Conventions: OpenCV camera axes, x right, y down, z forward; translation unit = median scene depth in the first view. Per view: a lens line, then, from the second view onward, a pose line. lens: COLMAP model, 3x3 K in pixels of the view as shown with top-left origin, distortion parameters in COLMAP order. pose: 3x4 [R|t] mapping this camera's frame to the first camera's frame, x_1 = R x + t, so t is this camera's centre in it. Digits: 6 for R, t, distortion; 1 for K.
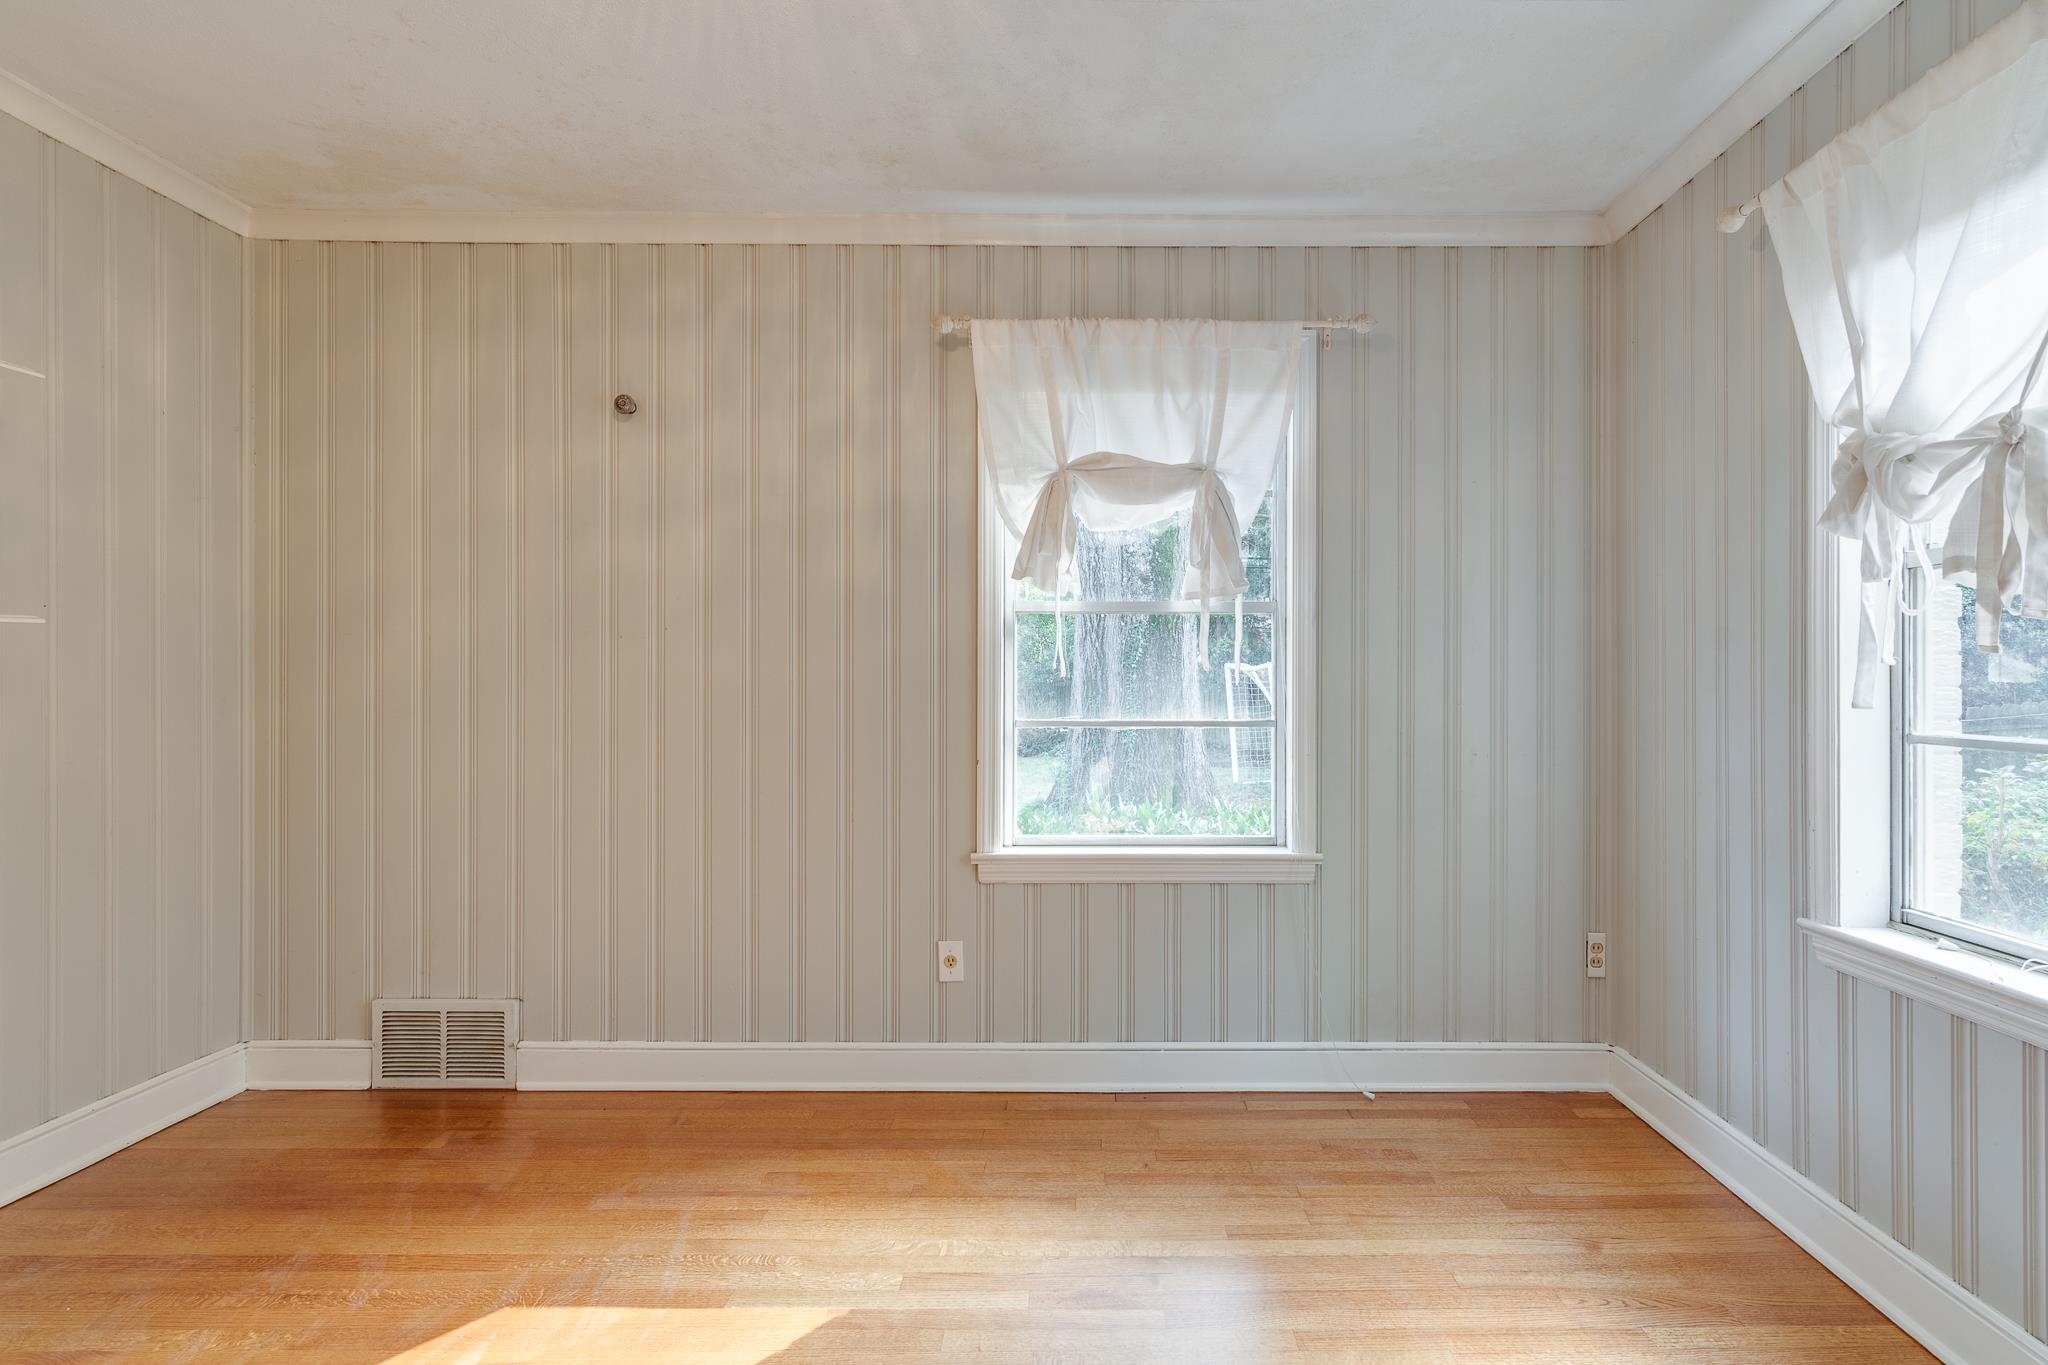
lens RADIAL K [[1063.4, 0, 1024.0], [0, 1063.4, 682.5], [0, 0, 1]] dist [-0.000722, 0.000507]
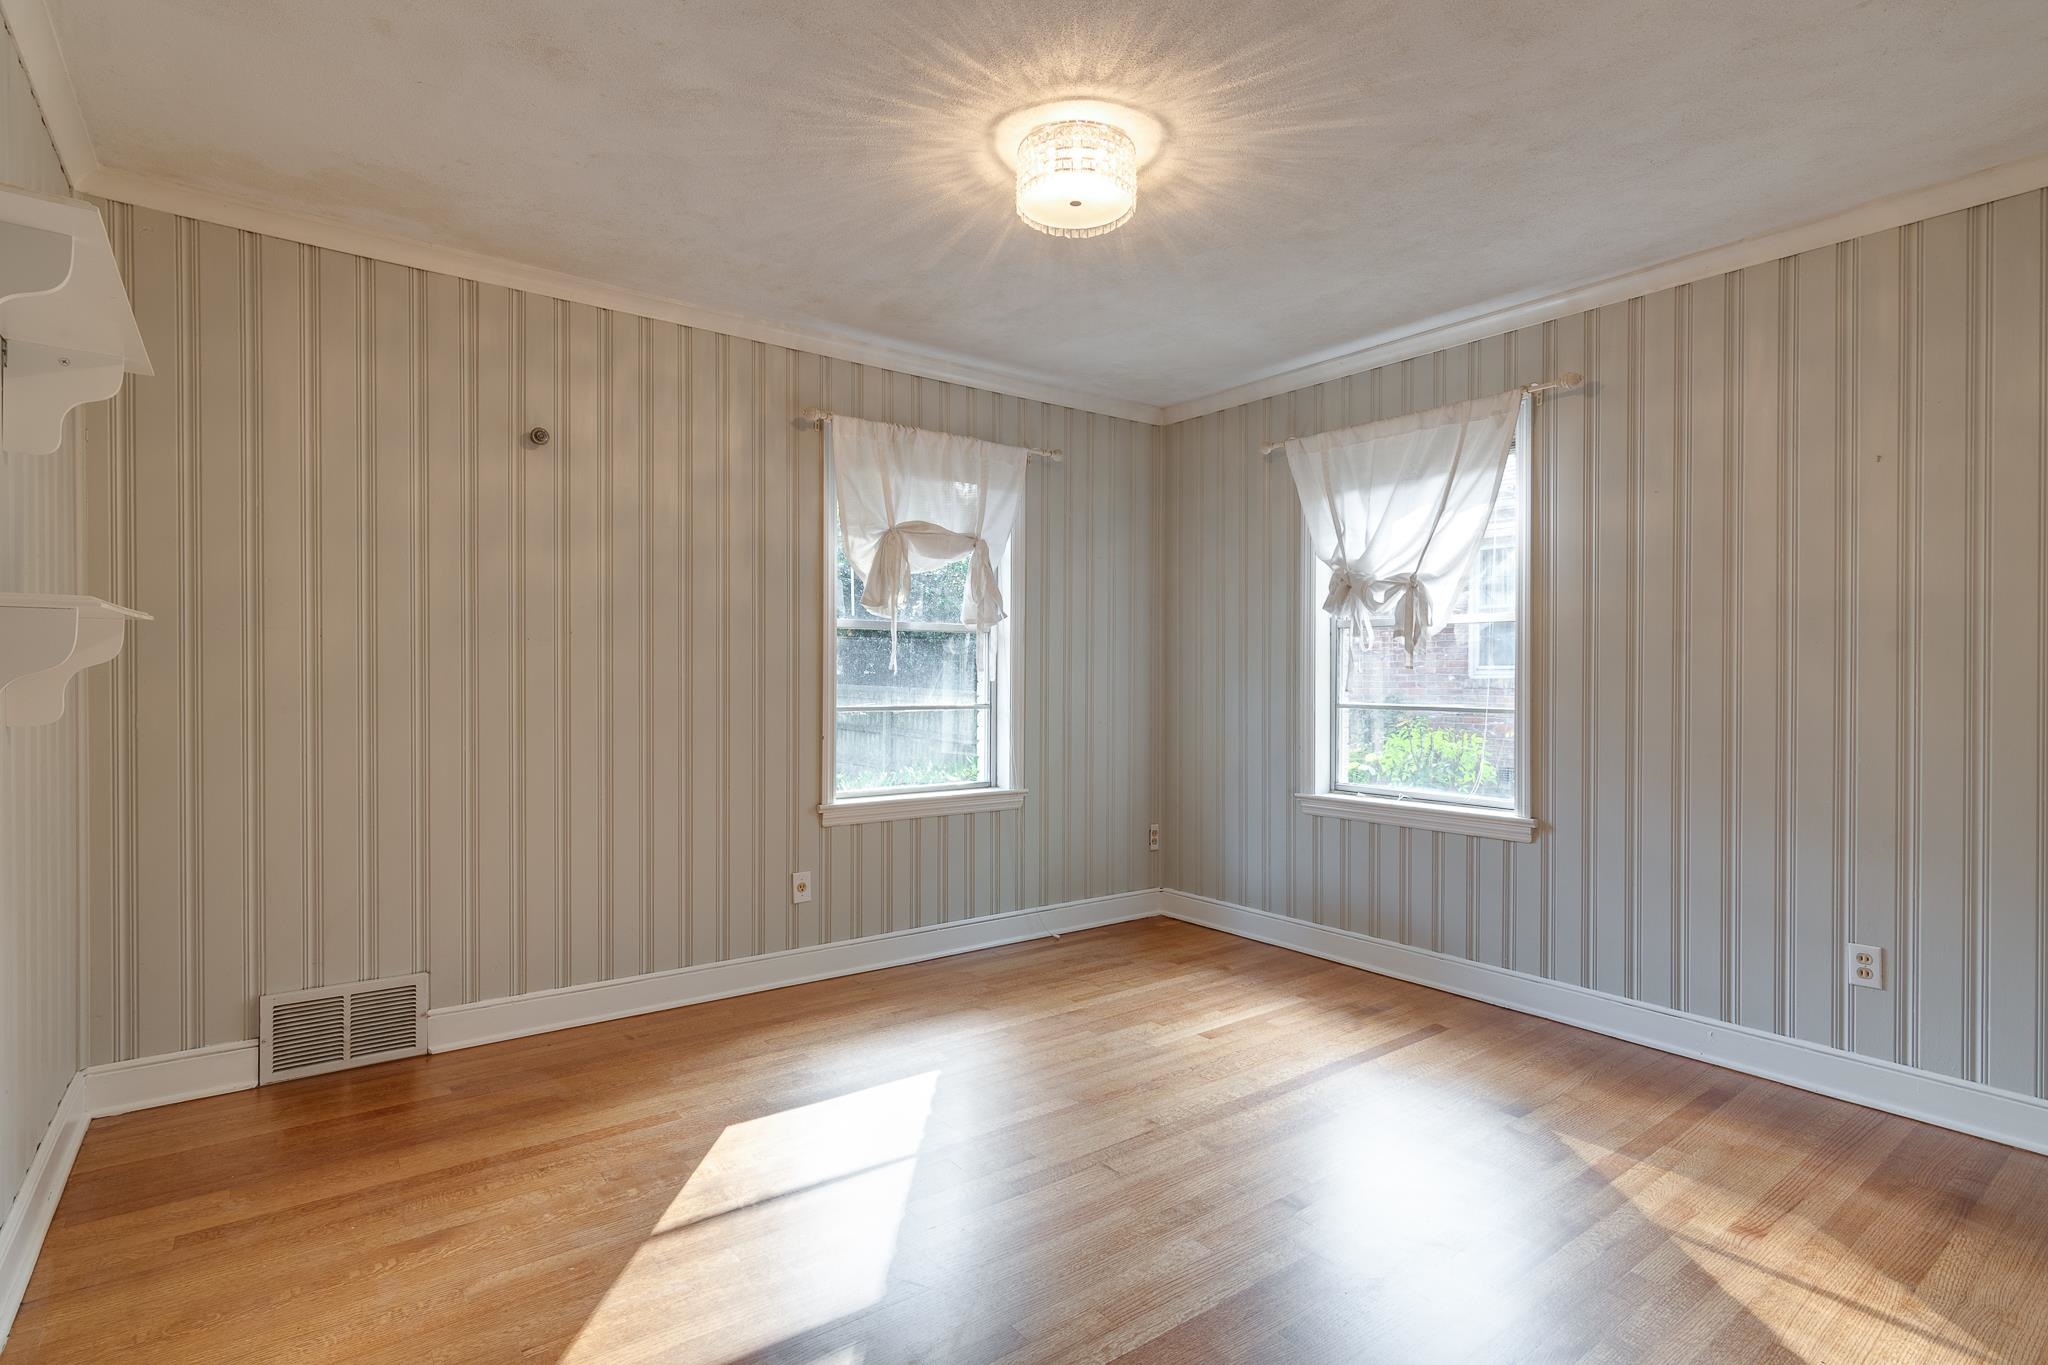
lens RADIAL K [[1003.8, 0, 1024.0], [0, 1003.8, 682.5], [0, 0, 1]] dist [-0.000129, 0.000100]
pose [[0.804822, -0.002144, 0.593512, -0.603041], [-0.001664, 0.999981, 0.005868, -0.003473], [-0.593514, -0.005711, 0.804804, -0.184582]]
